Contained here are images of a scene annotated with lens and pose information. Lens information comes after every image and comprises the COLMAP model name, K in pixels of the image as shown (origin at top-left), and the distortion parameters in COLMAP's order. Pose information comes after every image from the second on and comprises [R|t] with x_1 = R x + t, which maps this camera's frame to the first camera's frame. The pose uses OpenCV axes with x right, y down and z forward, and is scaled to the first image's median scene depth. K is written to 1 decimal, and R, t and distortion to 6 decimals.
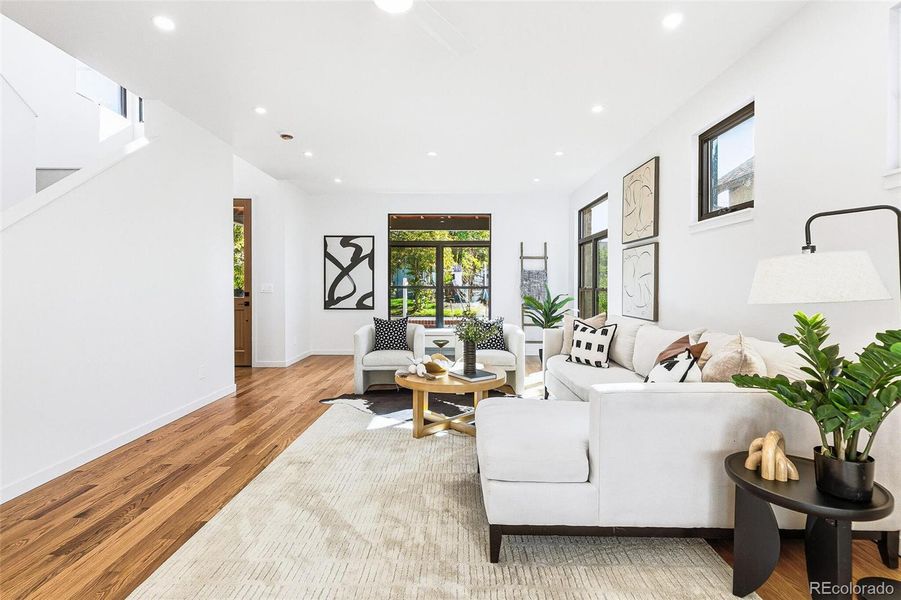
lens RADIAL K [[415.6, 0, 447.2], [0, 415.6, 297.1], [0, 0, 1]] dist [0.010895, -0.001170]
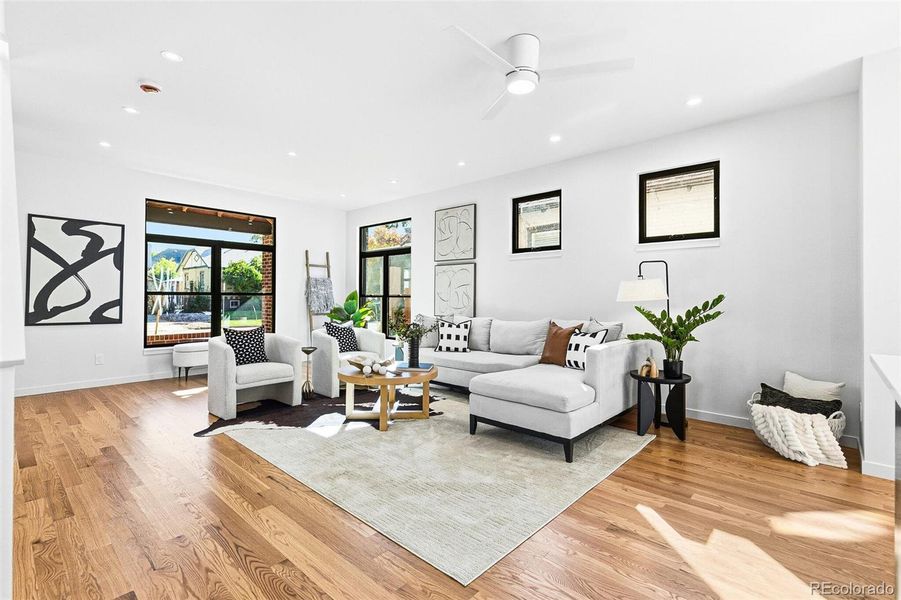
lens RADIAL K [[415.6, 0, 442.2], [0, 415.6, 298.1], [0, 0, 1]] dist [0.010895, -0.001170]
pose [[0.666849, -0.000696, 0.745192, -0.363928], [0.014940, 0.999811, -0.012435, 0.003300], [-0.745043, 0.019426, 0.666734, 0.072885]]
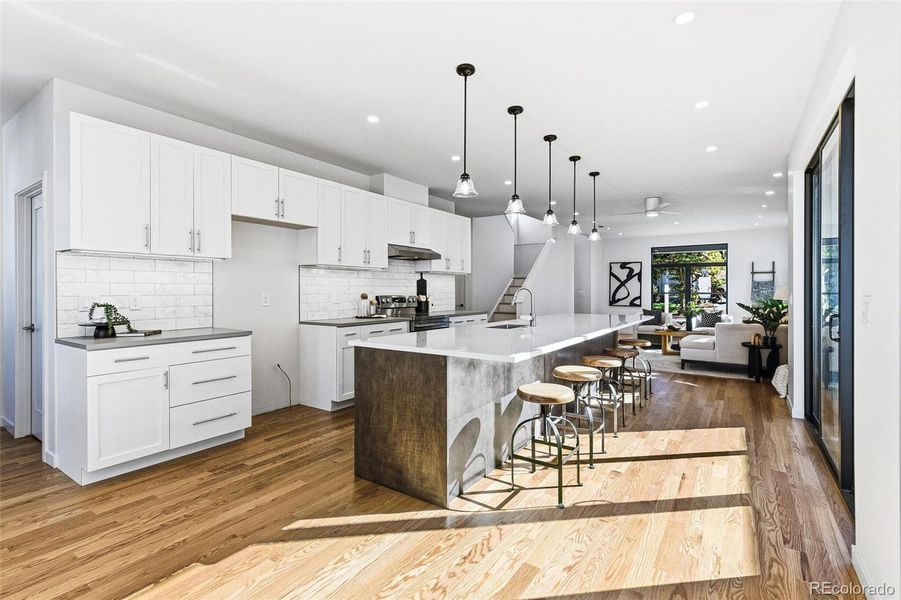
lens RADIAL K [[415.6, 0, 451.6], [0, 415.6, 299.6], [0, 0, 1]] dist [0.010895, -0.001170]
pose [[0.832094, 0.009277, -0.554557, 0.115473], [-0.012509, 0.999920, -0.002042, 0.015432], [0.554494, 0.008636, 0.832143, -0.801262]]
